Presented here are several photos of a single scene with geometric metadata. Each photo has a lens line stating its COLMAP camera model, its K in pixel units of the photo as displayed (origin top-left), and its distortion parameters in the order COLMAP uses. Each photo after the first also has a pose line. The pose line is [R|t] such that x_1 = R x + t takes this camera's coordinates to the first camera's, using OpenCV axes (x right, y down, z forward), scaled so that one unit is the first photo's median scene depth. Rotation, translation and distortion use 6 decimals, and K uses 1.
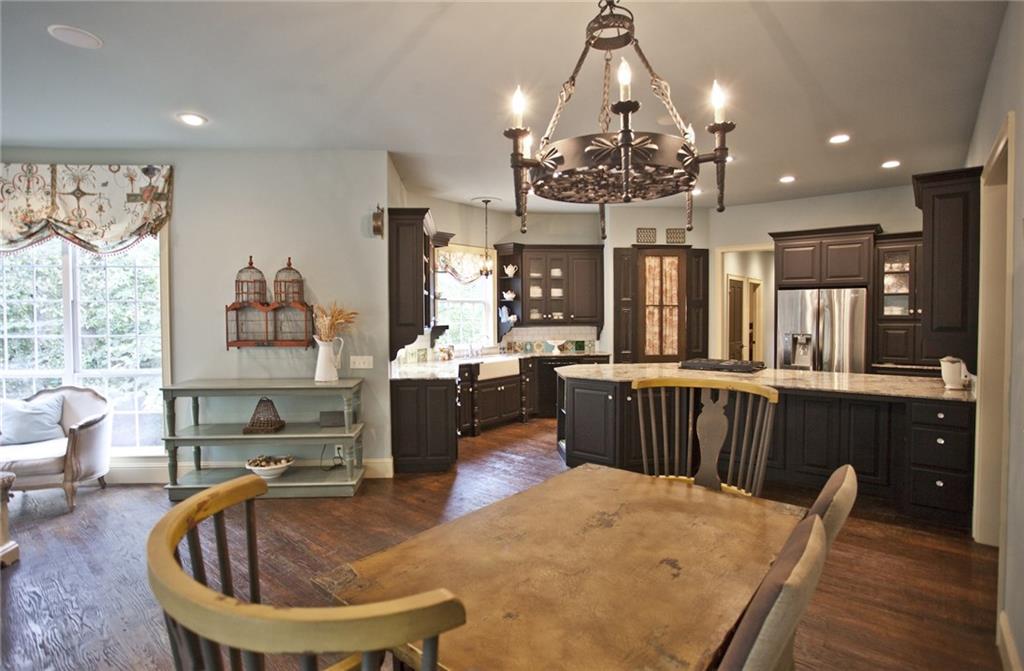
lens RADIAL K [[505.8, 0, 512.0], [0, 505.8, 335.5], [0, 0, 1]] dist [0.000657, 0.000284]
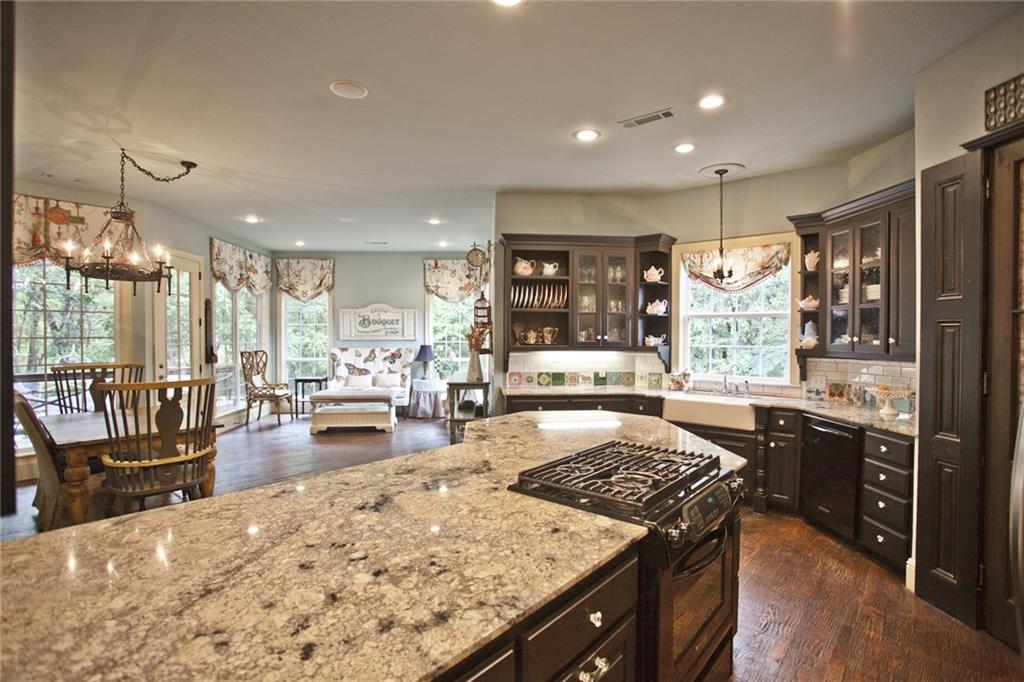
lens RADIAL K [[507.9, 0, 488.2], [0, 507.9, 341.0], [0, 0, 1]] dist [-0.070317, 0.026981]
pose [[-0.071516, 0.020716, -0.997224, 0.606534], [-0.045900, 0.998657, 0.024037, -0.031314], [0.996383, 0.047492, -0.070469, 0.676720]]
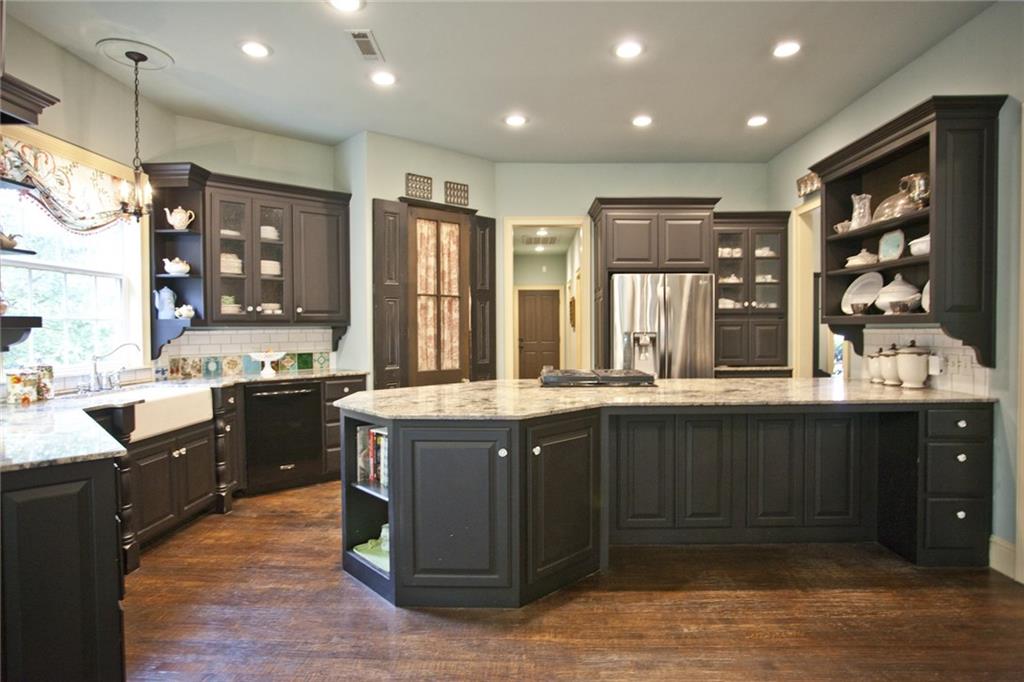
lens RADIAL K [[580.8, 0, 512.0], [0, 580.8, 341.0], [0, 0, 1]] dist [-0.067254, 0.061695]
pose [[0.795486, -0.012439, 0.605844, -0.088340], [0.026725, 0.999537, -0.014569, 0.013697], [-0.605382, 0.027781, 0.795450, 0.340587]]
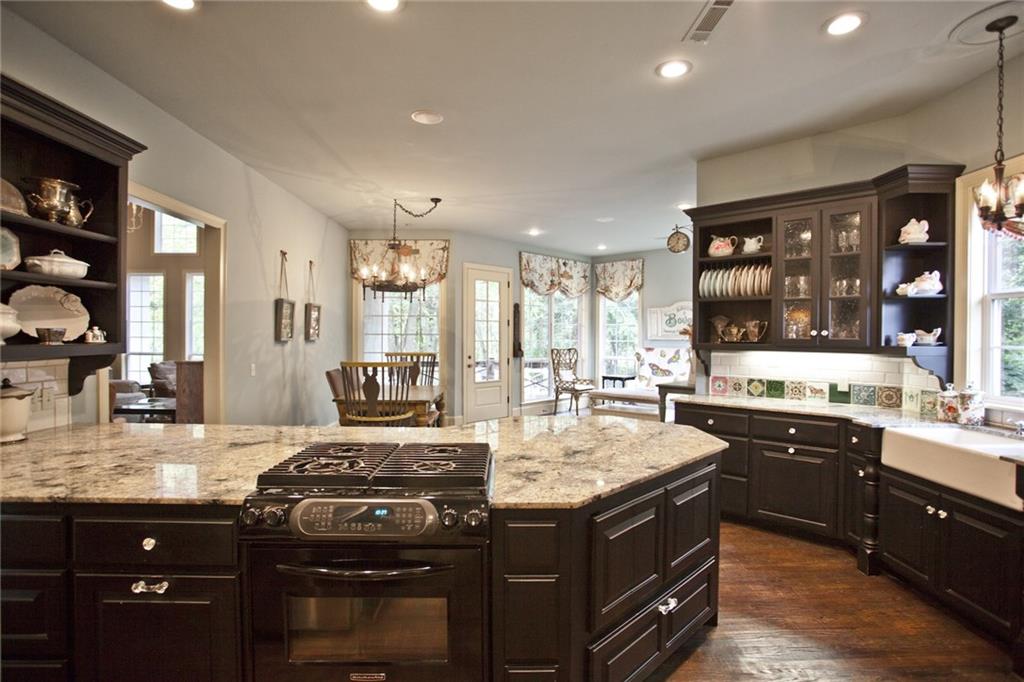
lens RADIAL K [[507.9, 0, 488.2], [0, 507.9, 341.0], [0, 0, 1]] dist [-0.070317, 0.026981]
pose [[-0.798993, 0.007717, -0.601291, 0.435986], [-0.027246, 0.998426, 0.049018, -0.033550], [0.600723, 0.055548, -0.797525, 0.981024]]
